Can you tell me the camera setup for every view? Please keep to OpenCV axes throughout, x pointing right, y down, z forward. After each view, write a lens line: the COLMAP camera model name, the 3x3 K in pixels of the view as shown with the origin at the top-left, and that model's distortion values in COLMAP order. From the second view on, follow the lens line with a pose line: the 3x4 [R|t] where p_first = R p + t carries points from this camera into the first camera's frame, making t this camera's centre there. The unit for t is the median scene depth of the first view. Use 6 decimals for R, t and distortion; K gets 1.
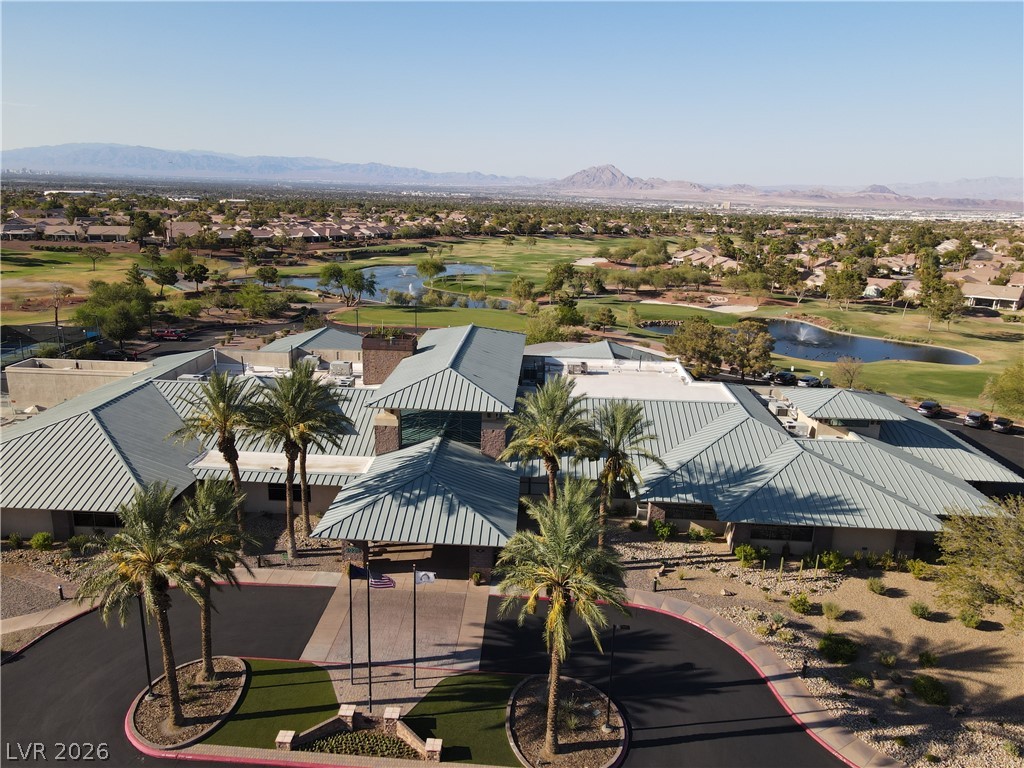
lens RADIAL K [[754.1, 0, 512.0], [0, 754.1, 384.0], [0, 0, 1]] dist [-0.002281, 0.040191]
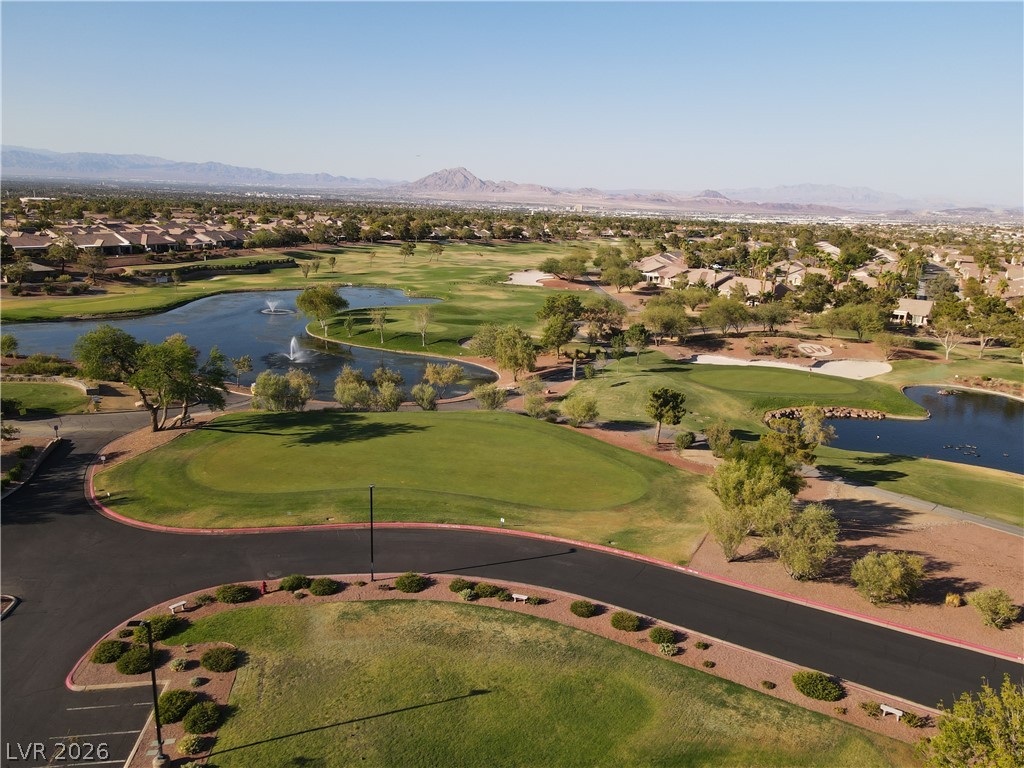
lens RADIAL K [[754.1, 0, 512.0], [0, 754.1, 384.0], [0, 0, 1]] dist [-0.002281, 0.040191]
pose [[0.982042, -0.040618, 0.184238, -0.030192], [0.041246, 0.999149, 0.000425, -0.035186], [-0.184098, 0.007182, 0.982882, 0.165227]]
